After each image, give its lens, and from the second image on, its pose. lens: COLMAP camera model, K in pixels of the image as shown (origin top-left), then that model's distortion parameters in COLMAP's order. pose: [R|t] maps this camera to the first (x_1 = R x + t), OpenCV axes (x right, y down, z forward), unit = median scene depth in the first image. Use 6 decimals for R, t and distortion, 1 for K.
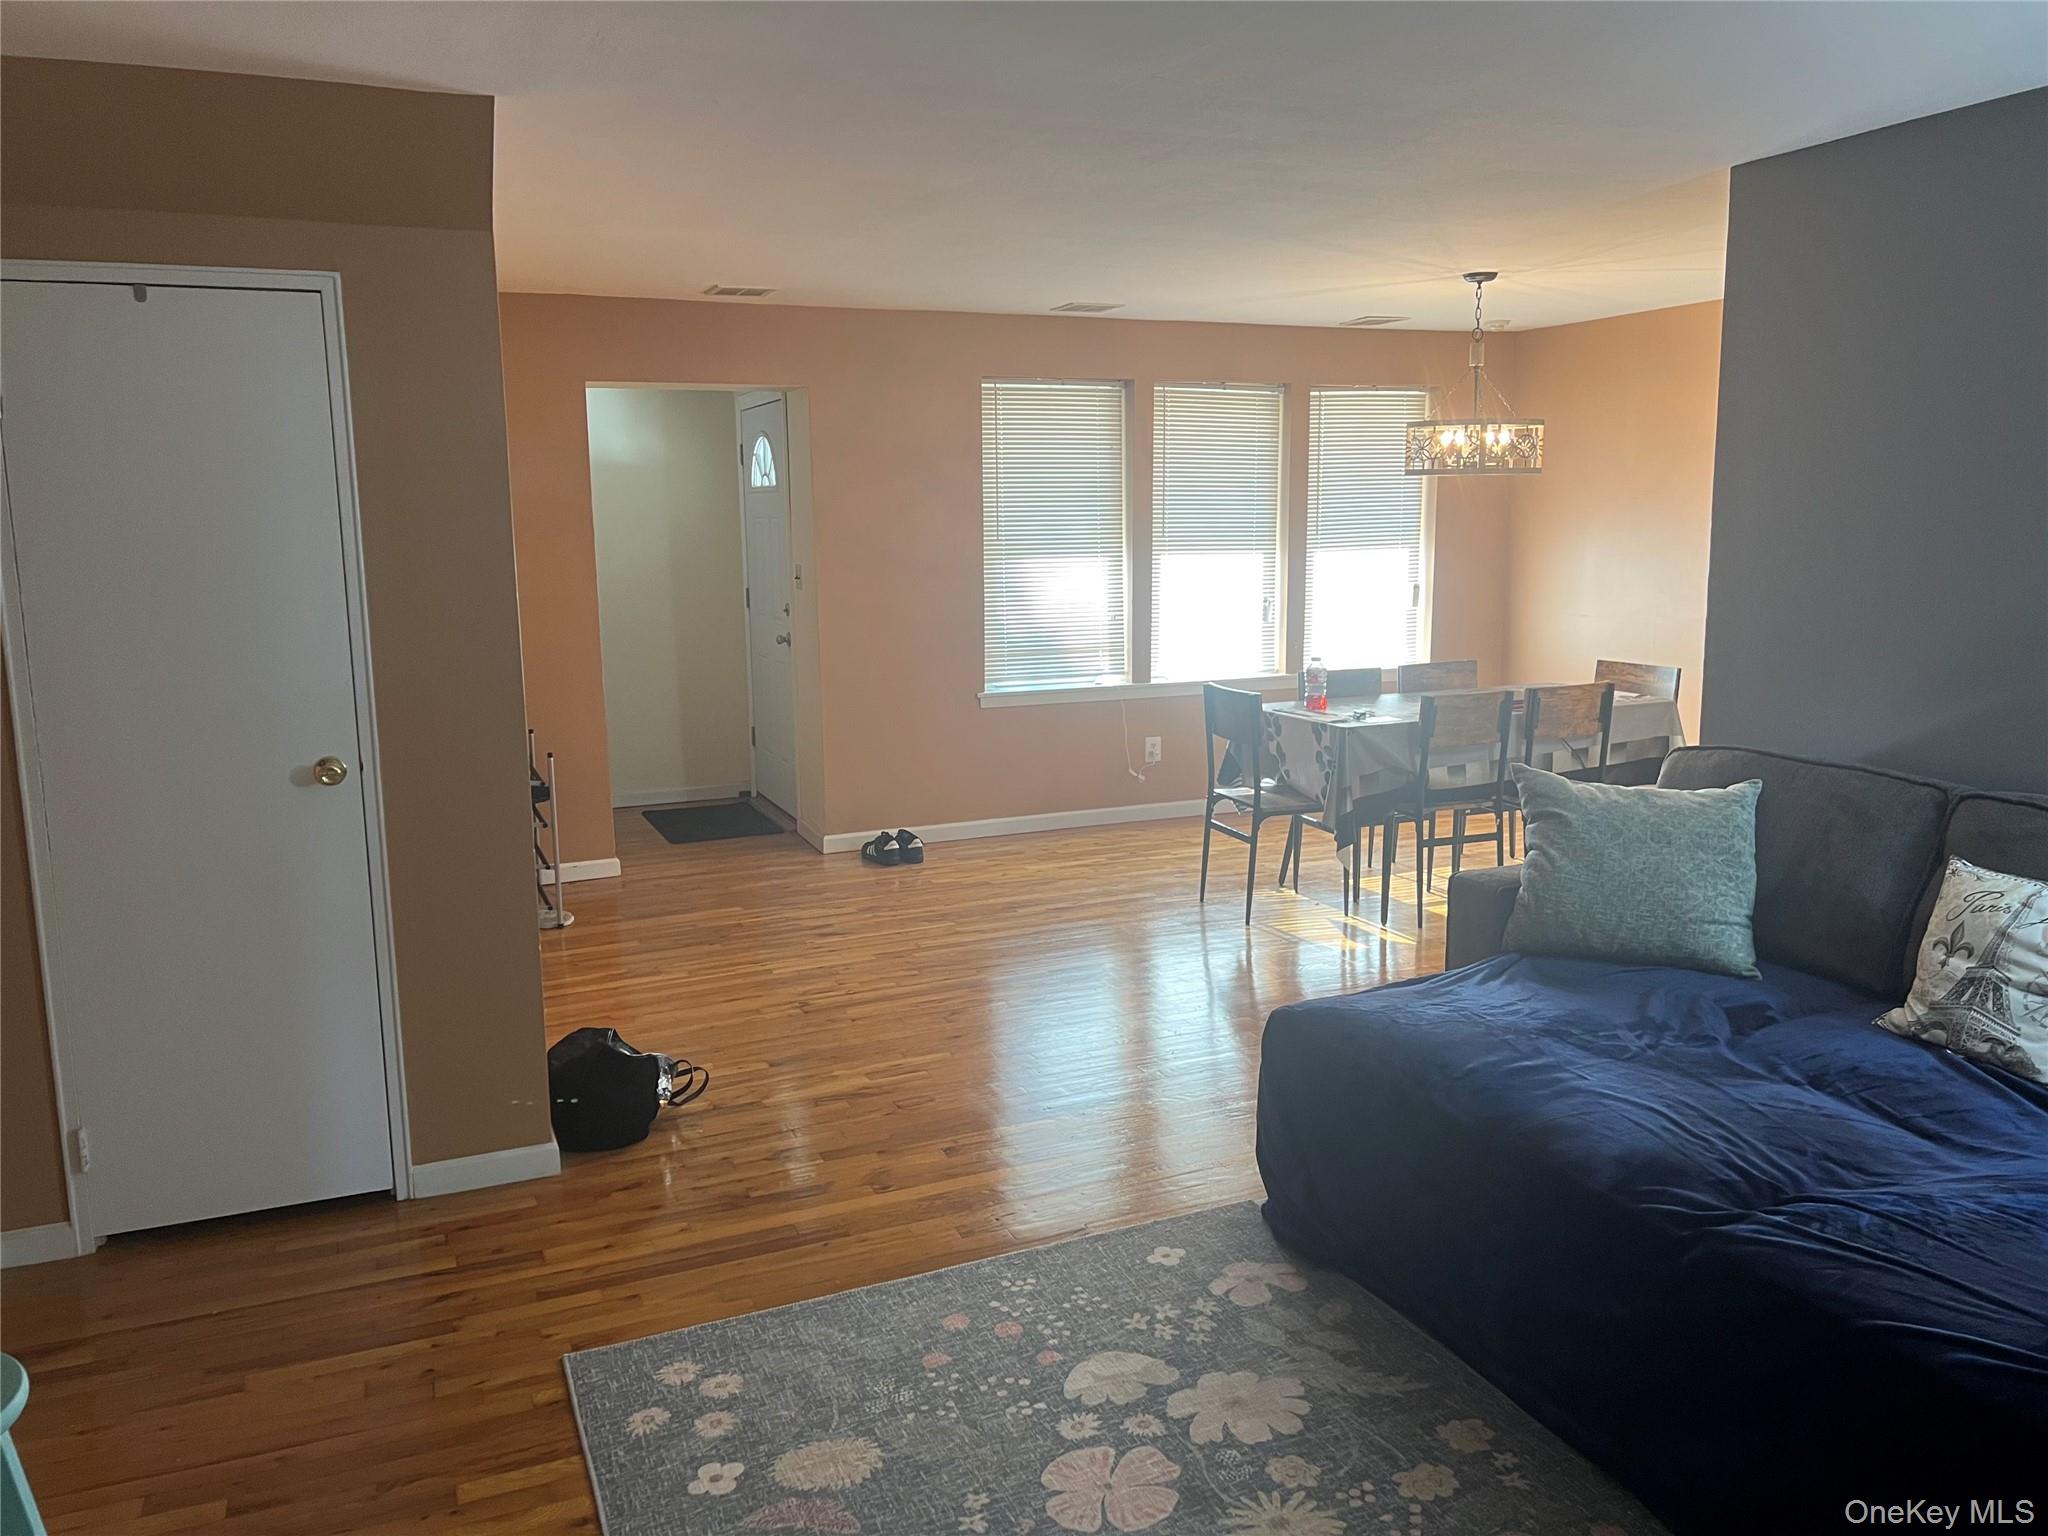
lens RADIAL K [[1559.4, 0, 1024.0], [0, 1559.4, 768.0], [0, 0, 1]] dist [0.110695, -0.125467]
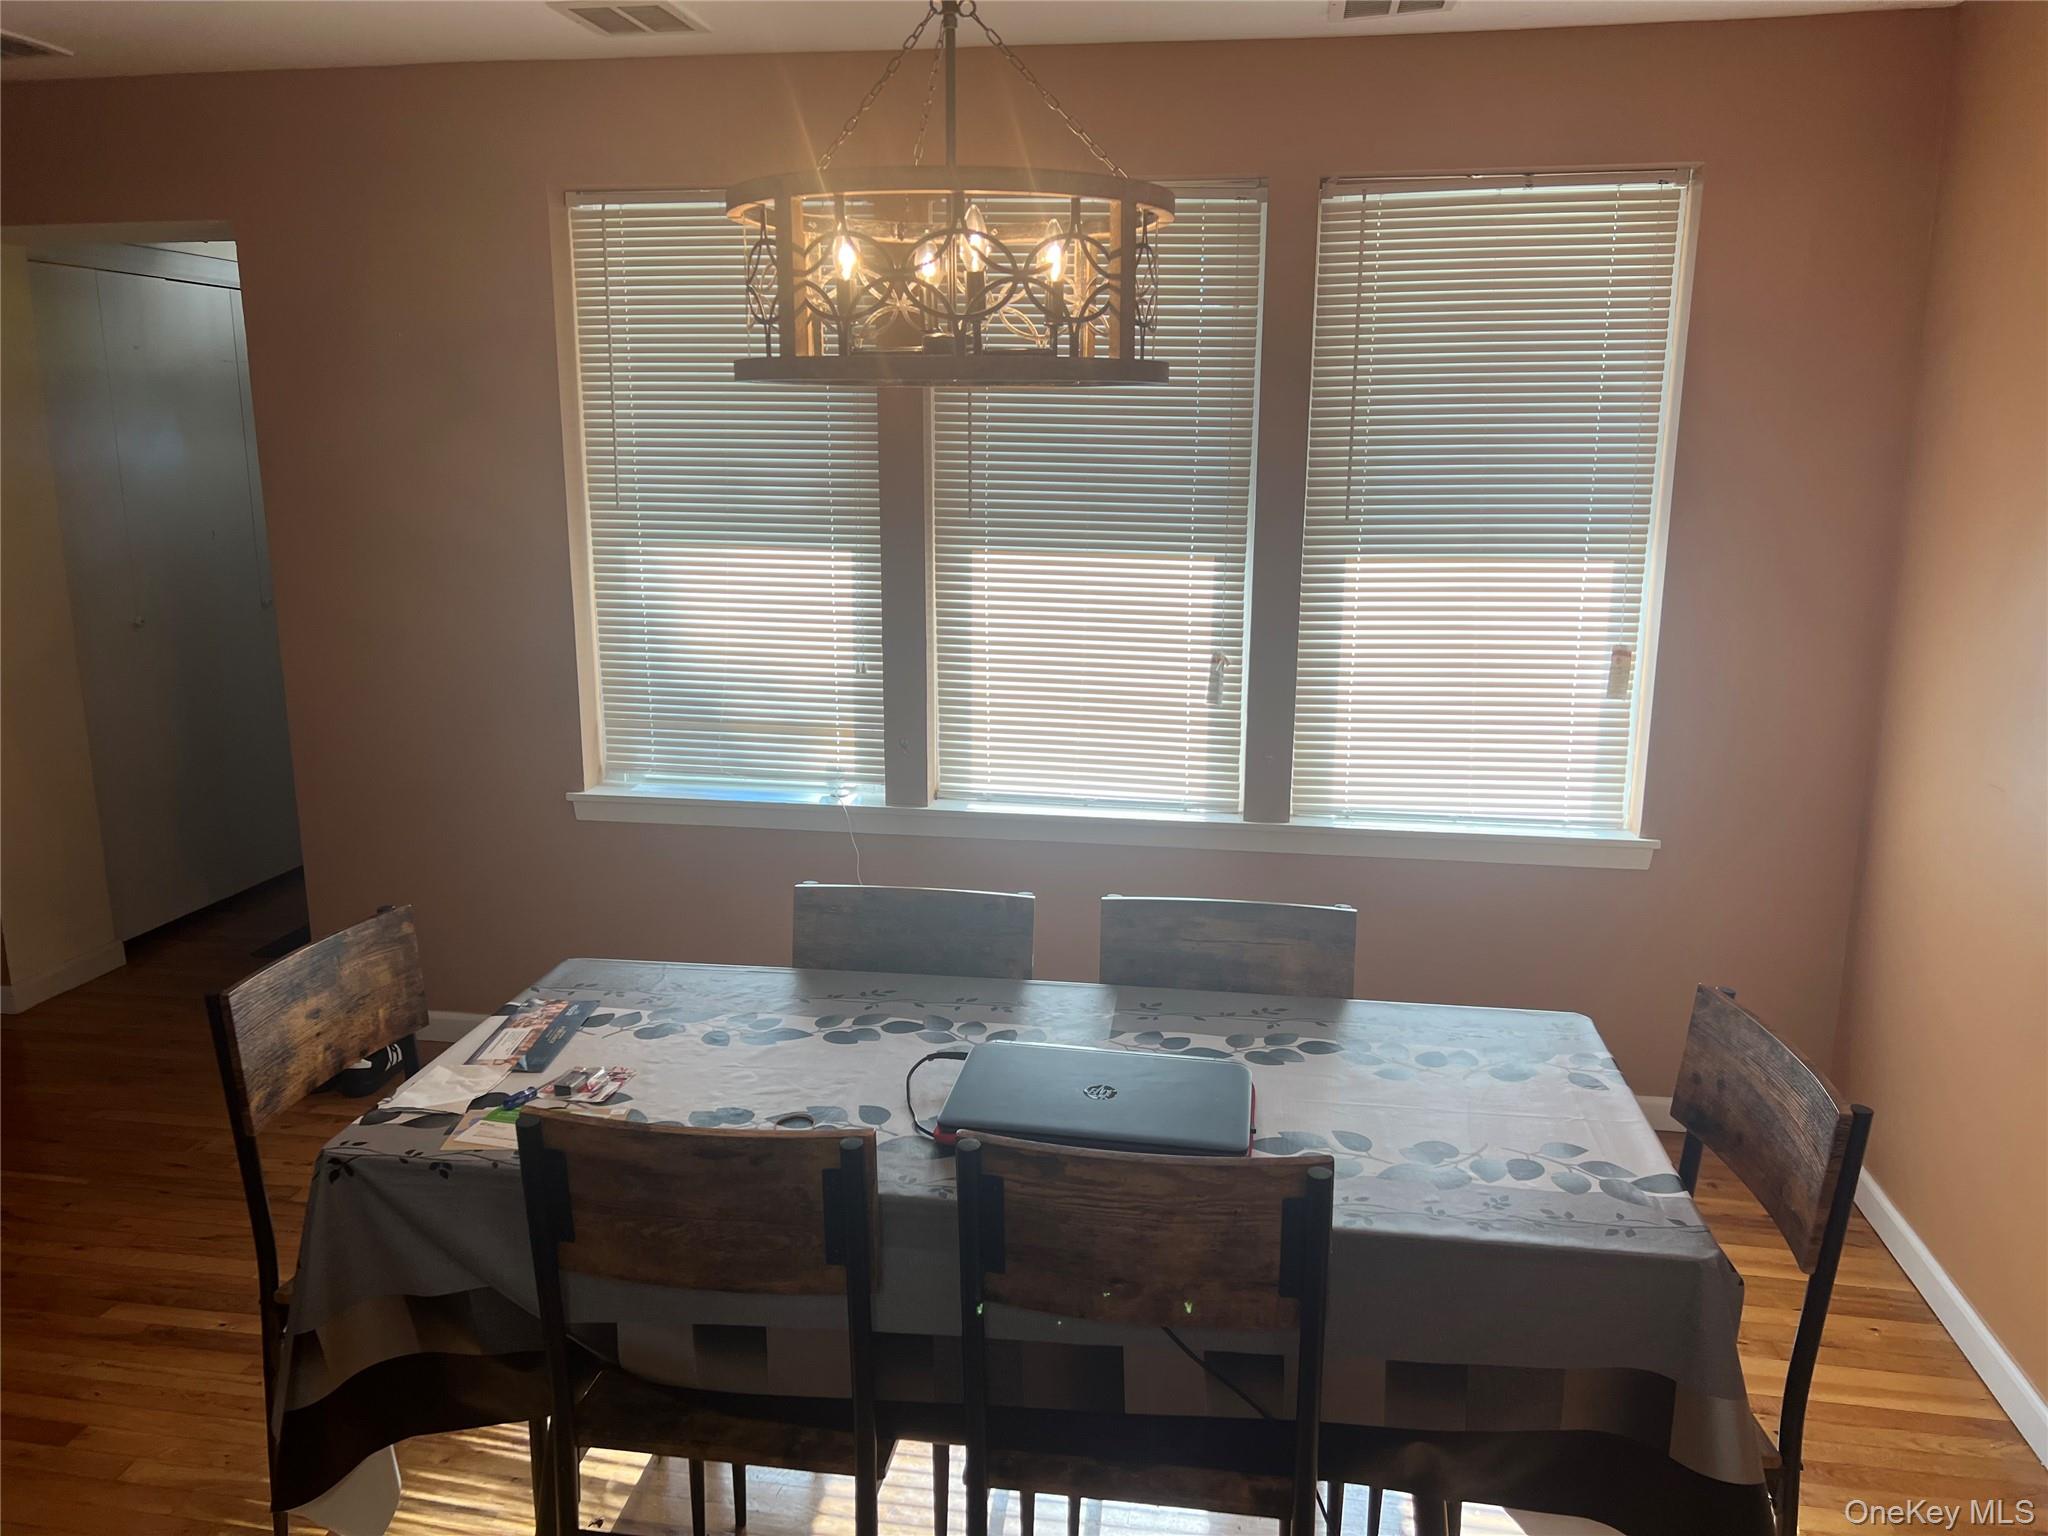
lens RADIAL K [[1559.4, 0, 1024.0], [0, 1559.4, 768.0], [0, 0, 1]] dist [0.110695, -0.125467]
pose [[0.845628, 0.127390, -0.518348, 0.538394], [-0.100982, 0.991747, 0.078994, -0.161745], [0.524134, -0.014456, 0.851513, 0.869461]]
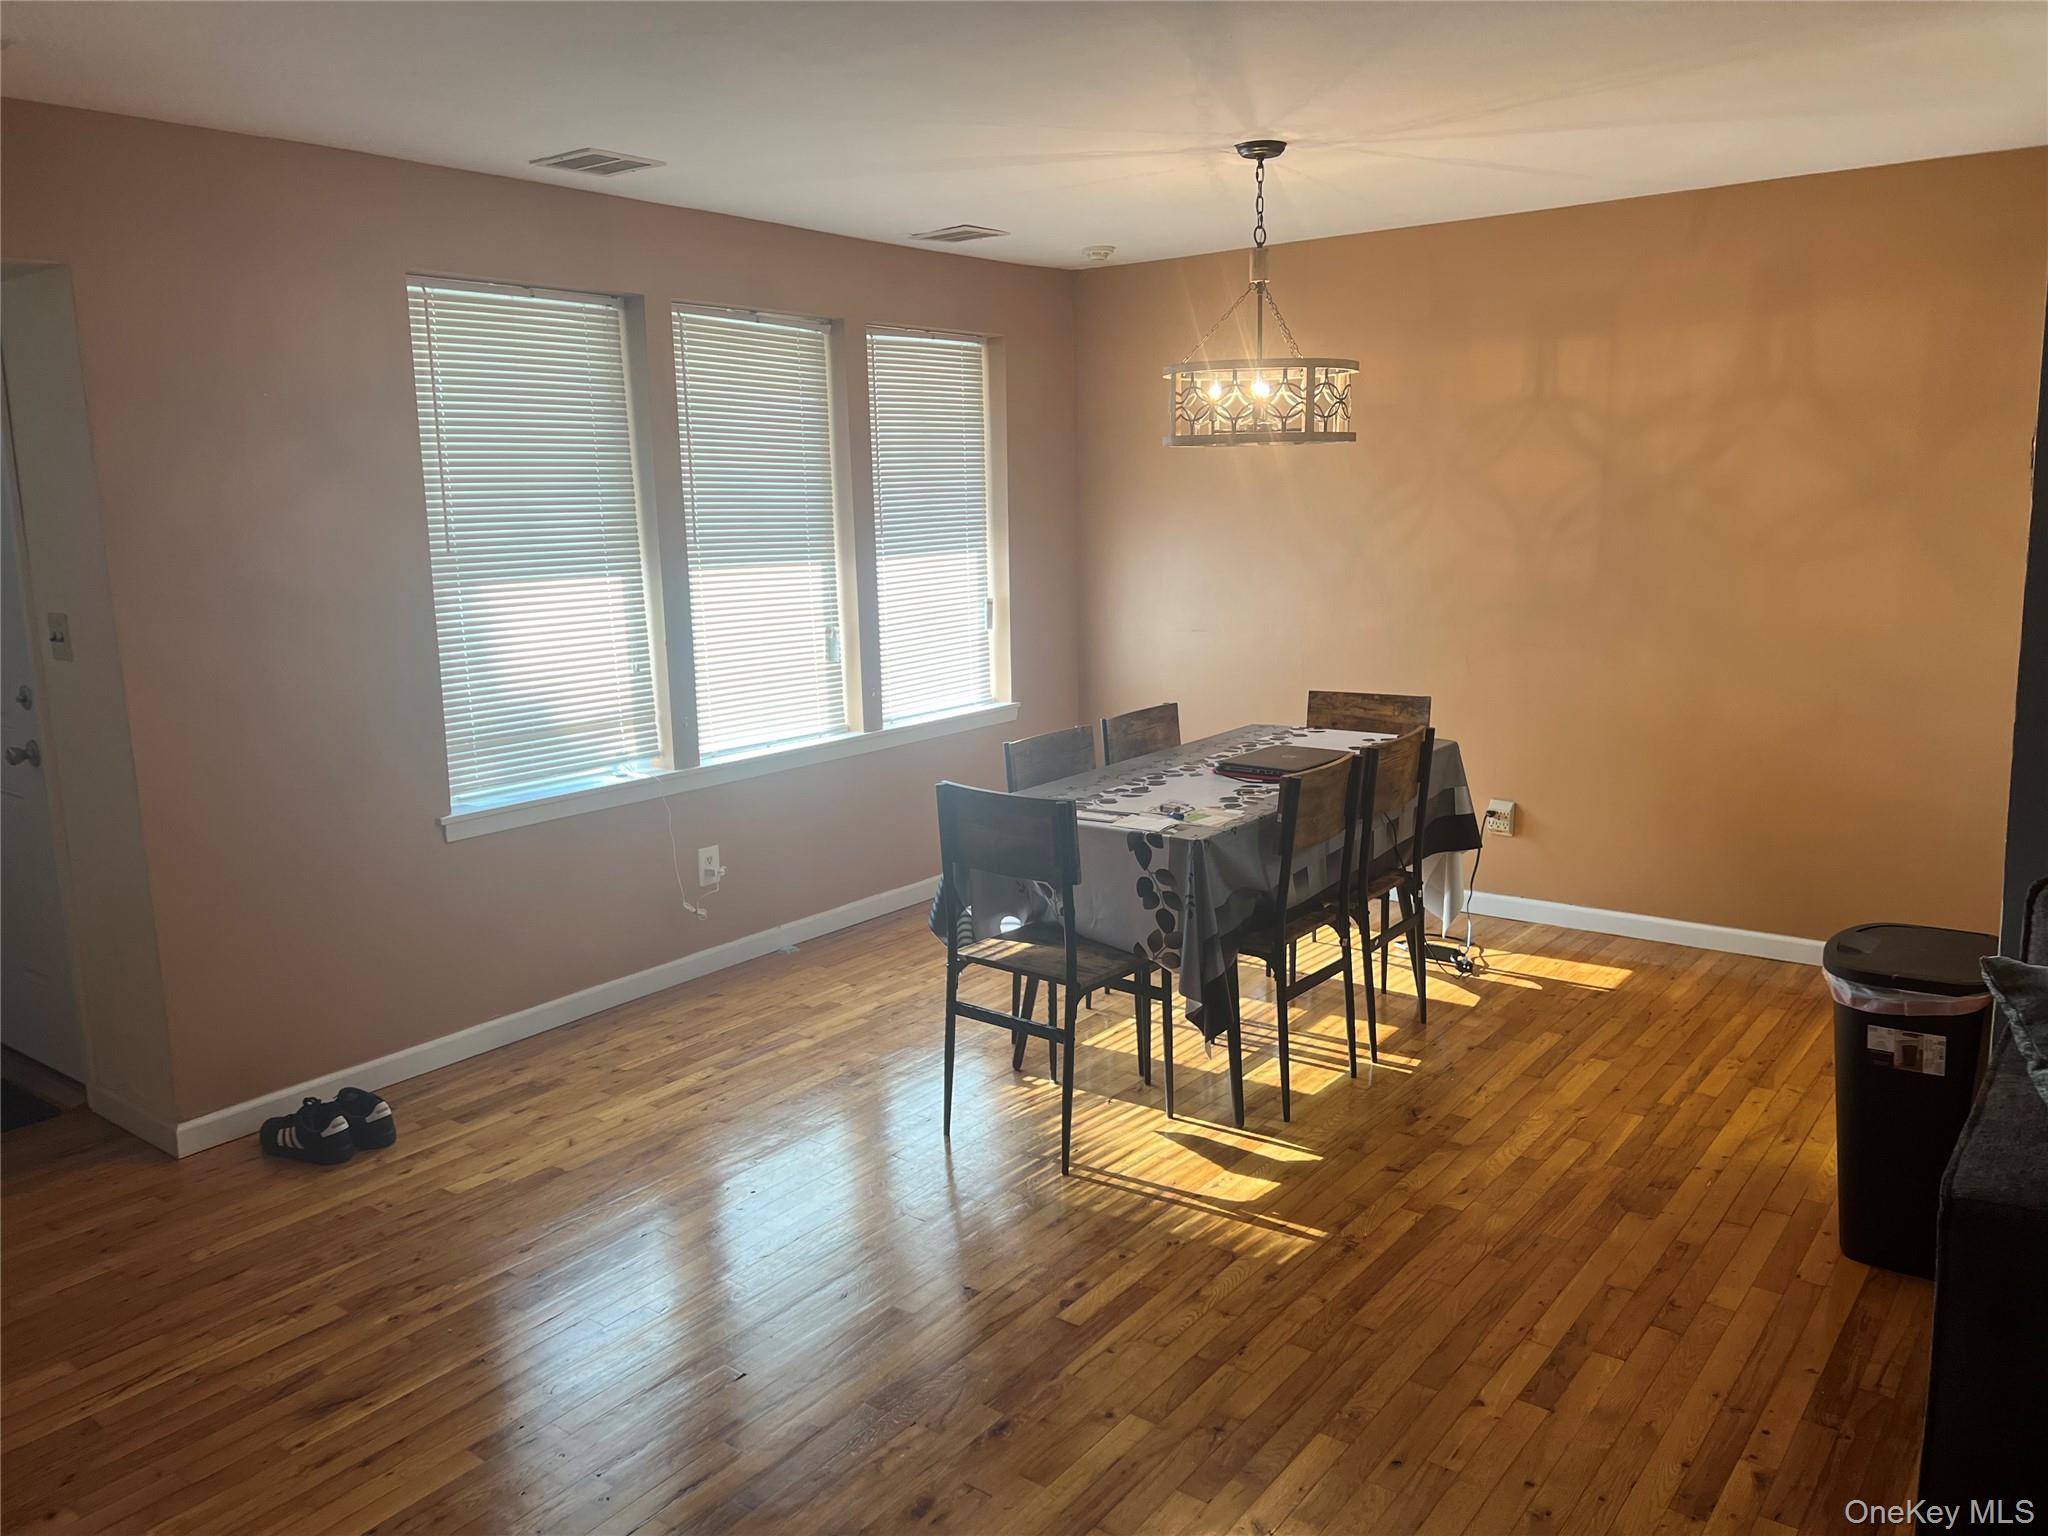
lens RADIAL K [[1559.4, 0, 1024.0], [0, 1559.4, 768.0], [0, 0, 1]] dist [0.110695, -0.125467]
pose [[0.869601, -0.096638, 0.484205, -0.174173], [0.095591, 0.995057, 0.026919, -0.086115], [-0.484413, 0.022877, 0.874540, 0.529120]]
